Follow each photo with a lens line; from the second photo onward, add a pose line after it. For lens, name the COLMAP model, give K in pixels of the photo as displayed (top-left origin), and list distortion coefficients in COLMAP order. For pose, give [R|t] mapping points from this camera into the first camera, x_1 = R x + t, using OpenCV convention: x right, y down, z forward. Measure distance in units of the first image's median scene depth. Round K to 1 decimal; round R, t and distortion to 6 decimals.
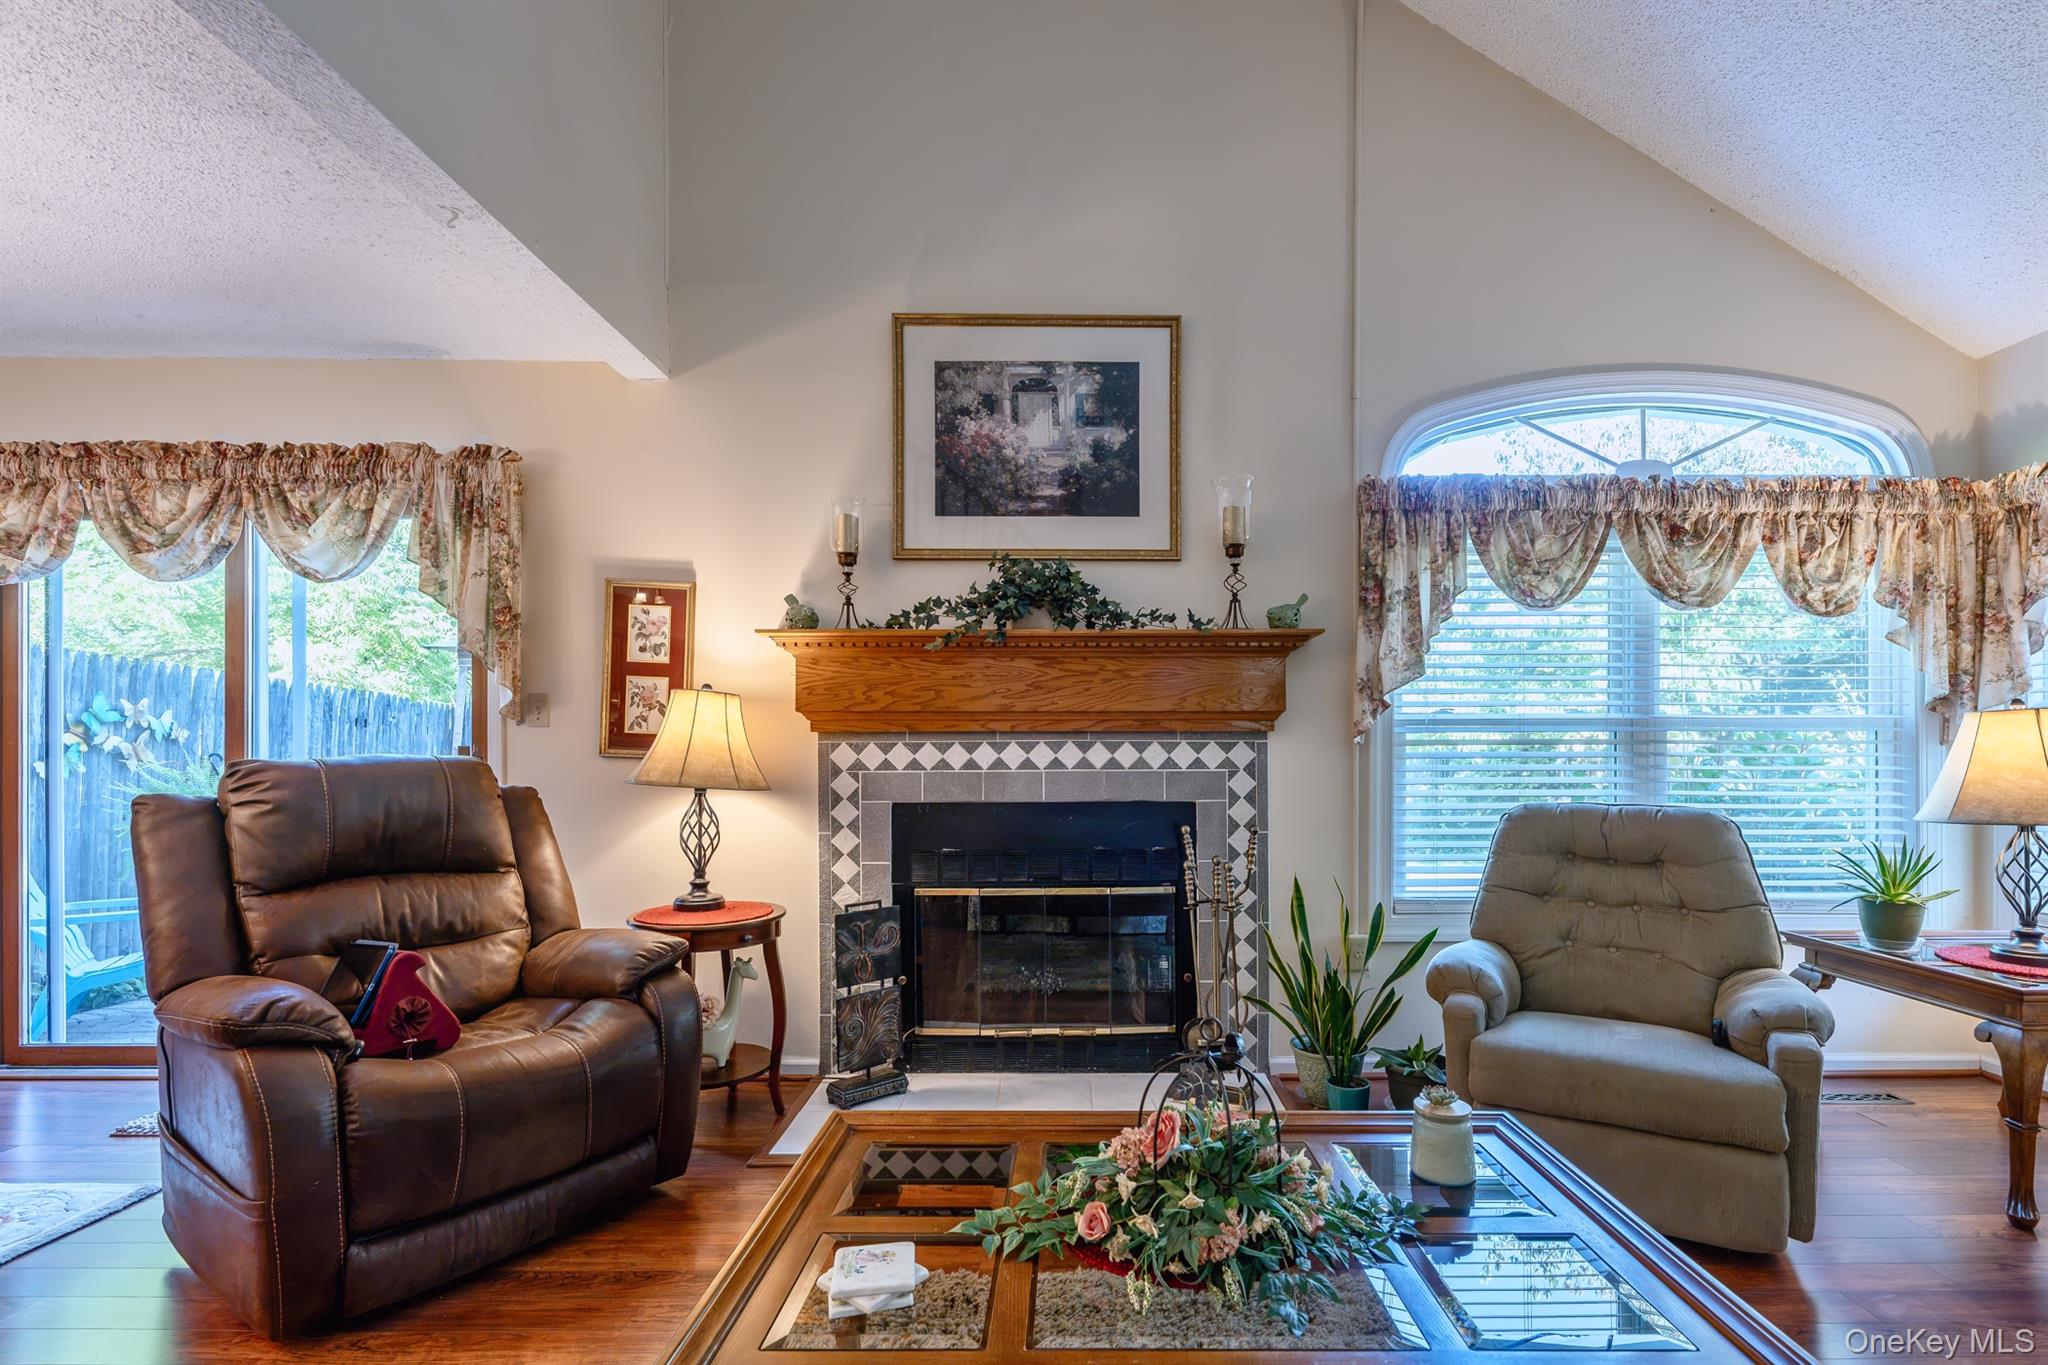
lens RADIAL K [[905.8, 0, 1072.6], [0, 905.8, 759.0], [0, 0, 1]] dist [0.002237, 0.000030]
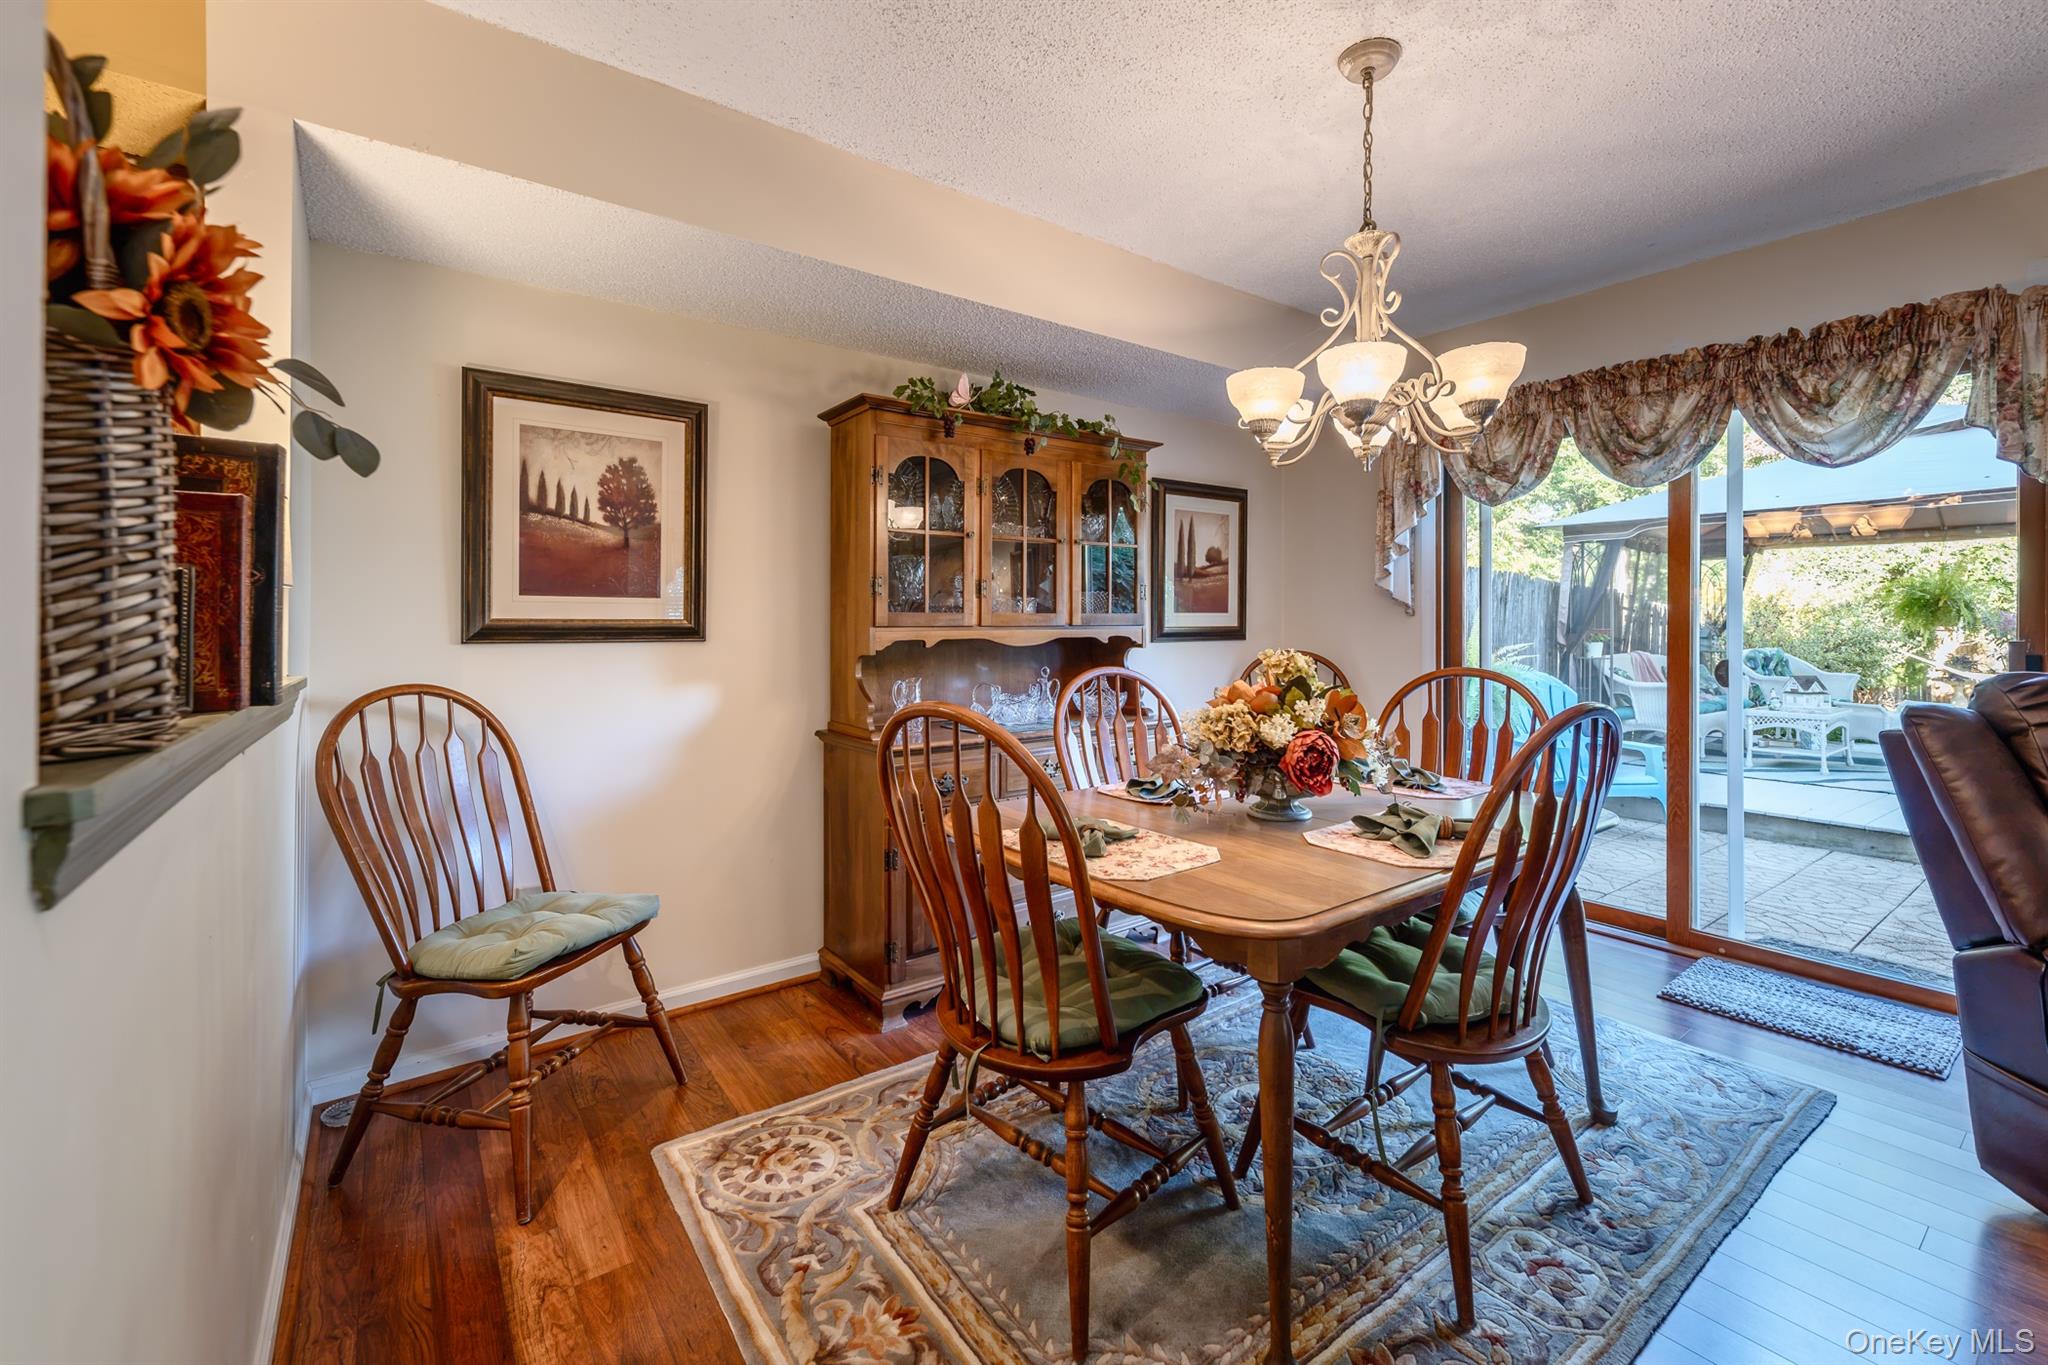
lens RADIAL K [[850.6, 0, 1035.2], [0, 850.6, 620.2], [0, 0, 1]] dist [0.000089, -0.000080]
pose [[0.601415, -0.003984, -0.798927, -0.597242], [0.004877, 0.999987, -0.001316, -0.035532], [0.798922, -0.003105, 0.601427, -0.195020]]
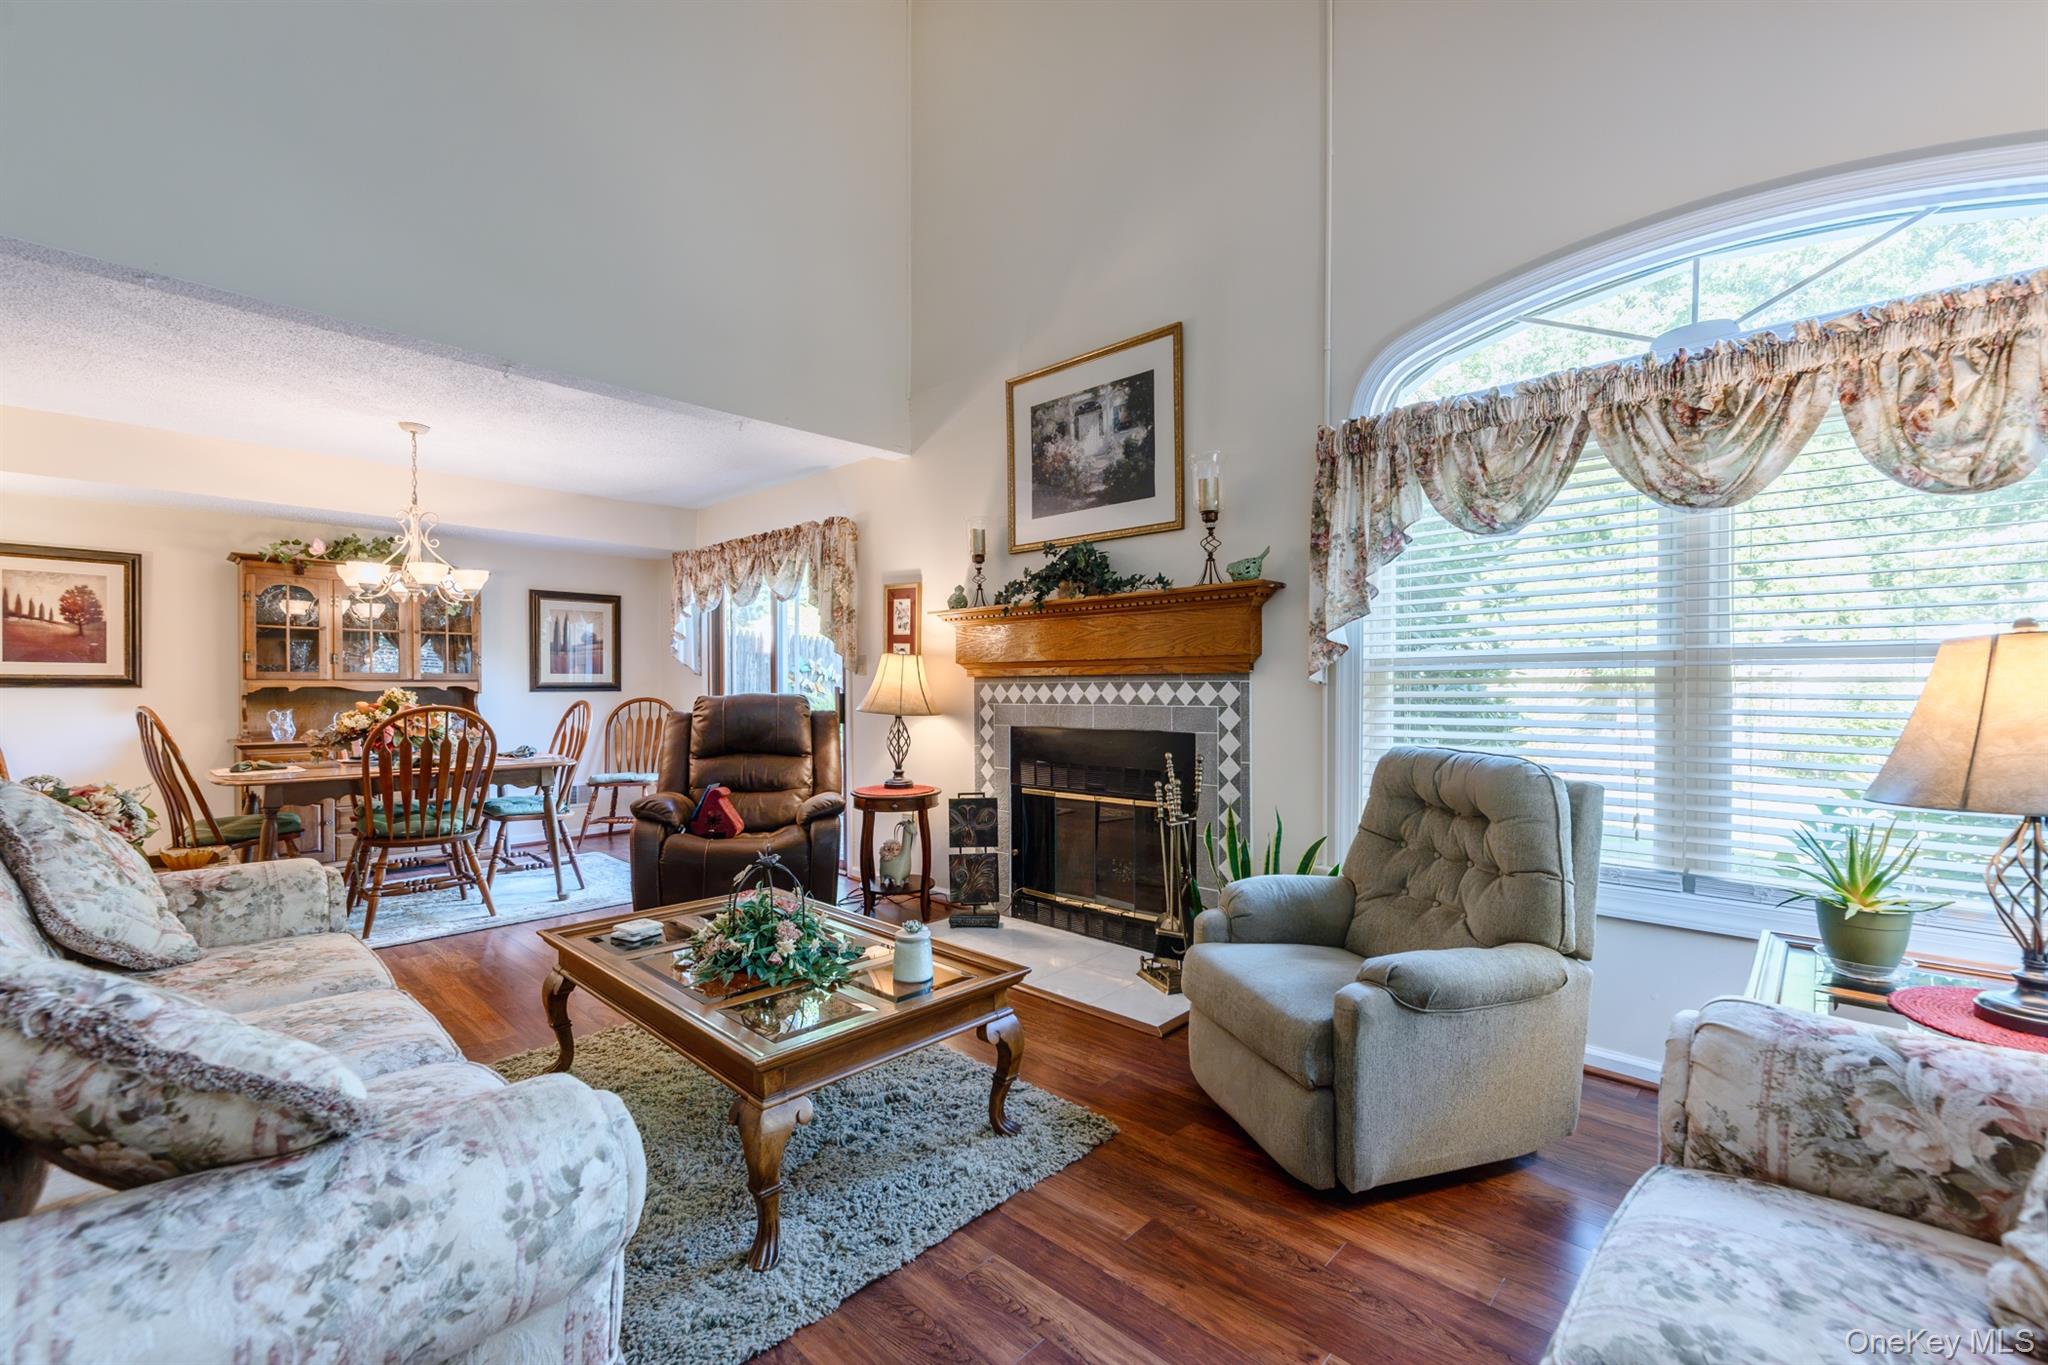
lens RADIAL K [[852.2, 0, 1028.4], [0, 852.2, 693.1], [0, 0, 1]] dist [-0.002116, -0.000474]
pose [[0.723403, 0.004081, -0.690414, 0.756090], [0.002900, 0.999956, 0.008949, -0.015677], [0.690420, -0.008476, 0.723359, 0.057221]]
